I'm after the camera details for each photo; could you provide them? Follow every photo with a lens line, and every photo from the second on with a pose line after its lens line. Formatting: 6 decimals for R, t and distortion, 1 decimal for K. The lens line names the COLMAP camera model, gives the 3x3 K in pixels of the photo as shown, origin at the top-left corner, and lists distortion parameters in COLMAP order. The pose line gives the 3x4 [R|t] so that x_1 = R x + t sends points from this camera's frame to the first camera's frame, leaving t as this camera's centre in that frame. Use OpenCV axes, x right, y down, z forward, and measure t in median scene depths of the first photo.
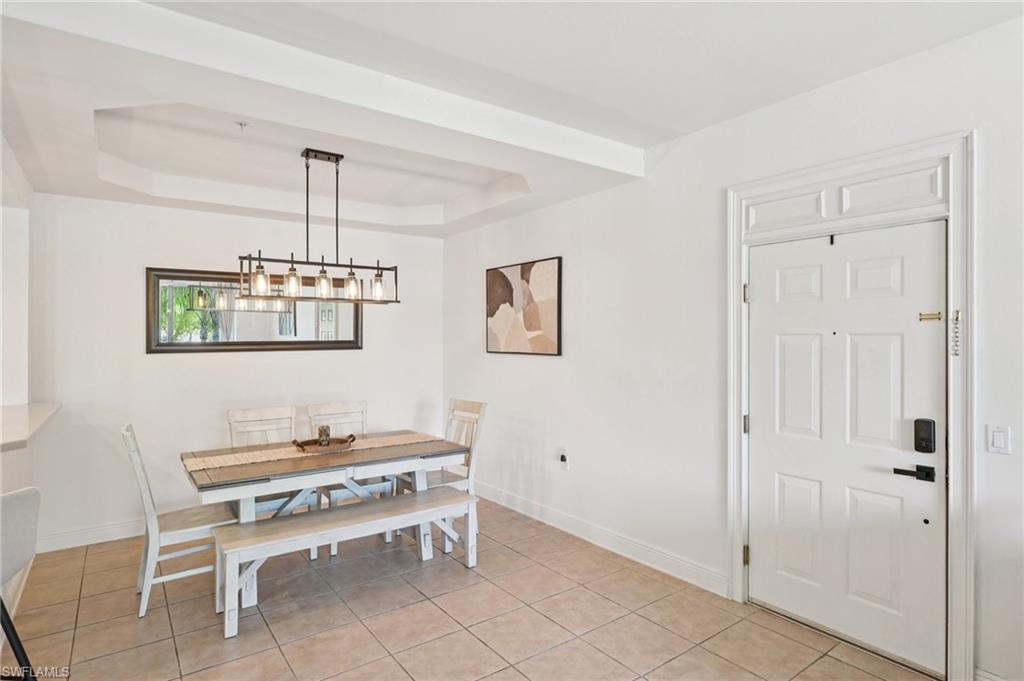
lens RADIAL K [[547.2, 0, 510.2], [0, 547.2, 342.5], [0, 0, 1]] dist [-0.002400, 0.001566]
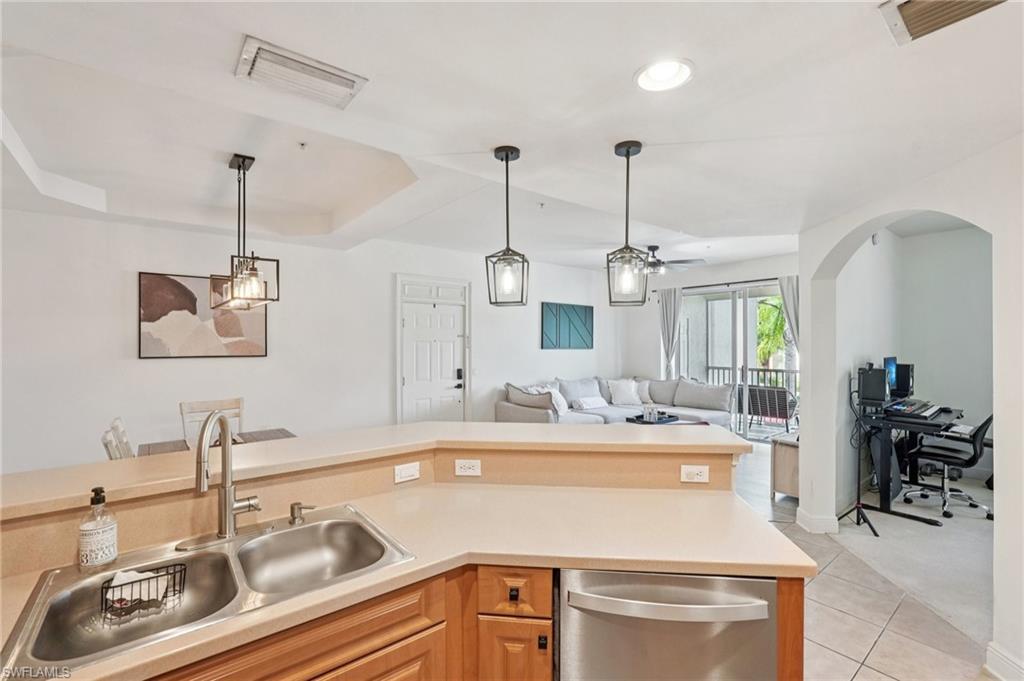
lens RADIAL K [[457.7, 0, 517.9], [0, 457.7, 338.9], [0, 0, 1]] dist [0.002821, 0.000325]
pose [[-0.057120, 0.000226, 0.998367, -1.692024], [0.003690, 0.999993, -0.000016, -0.026074], [-0.998361, 0.003683, -0.057120, 0.739956]]
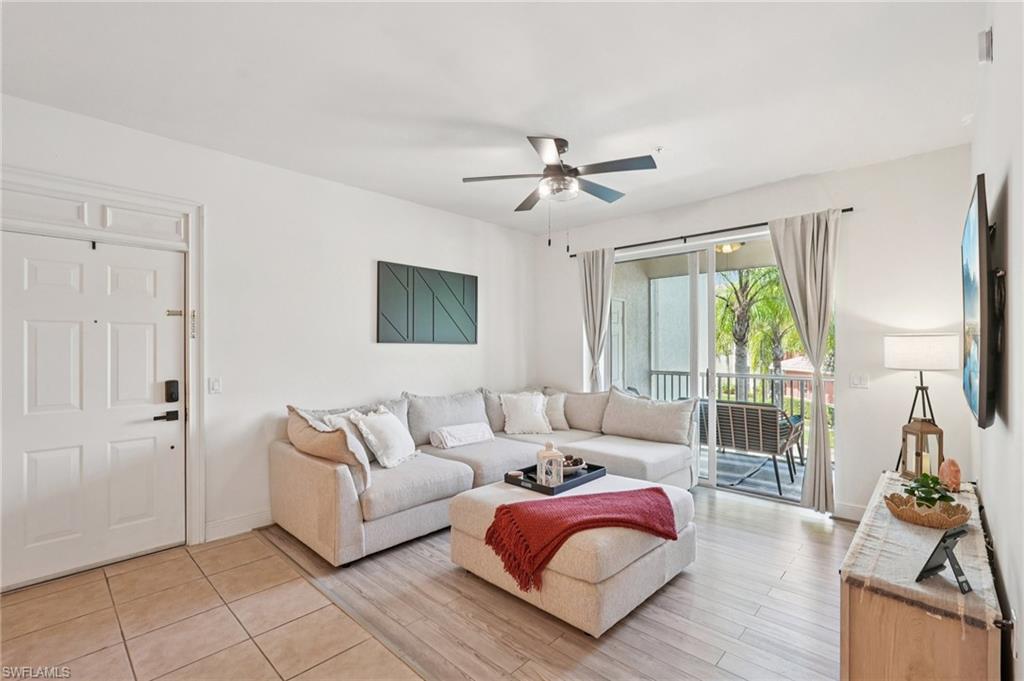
lens RADIAL K [[457.7, 0, 510.5], [0, 457.7, 341.7], [0, 0, 1]] dist [0.002821, 0.000325]
pose [[-0.169027, 0.003401, 0.985606, -0.598768], [0.005259, 0.999983, -0.002548, 0.037239], [-0.985597, 0.004753, -0.169042, 0.258526]]
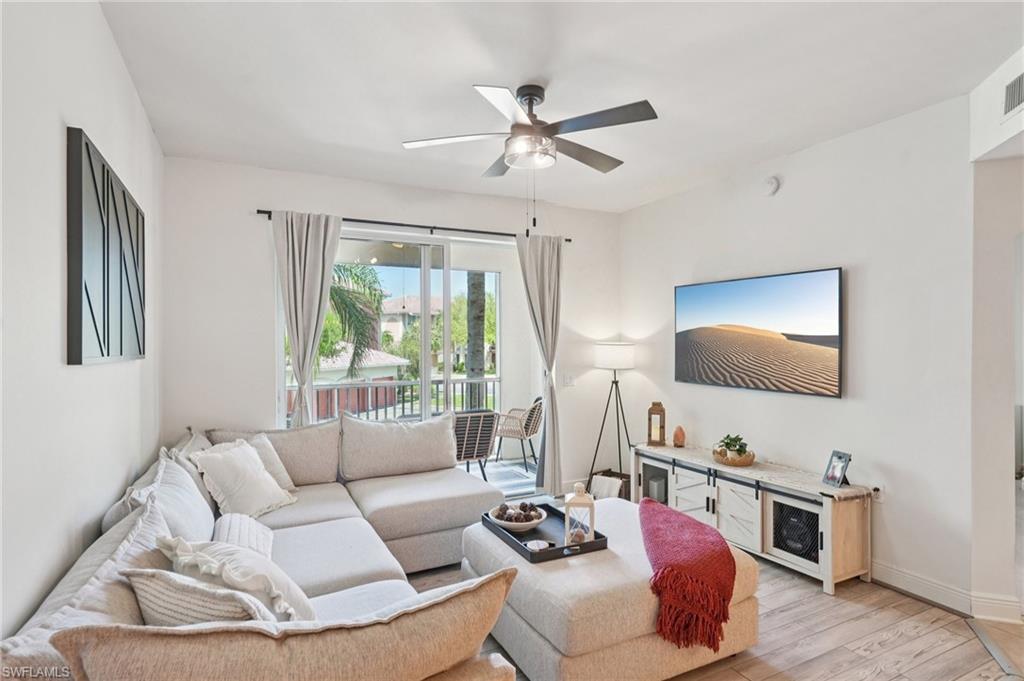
lens RADIAL K [[547.2, 0, 510.9], [0, 547.2, 338.3], [0, 0, 1]] dist [-0.002400, 0.001566]
pose [[-0.984494, 0.001783, 0.175412, 0.413765], [0.001716, 0.999998, -0.000531, 0.003698], [-0.175412, -0.000222, -0.984495, 1.008250]]
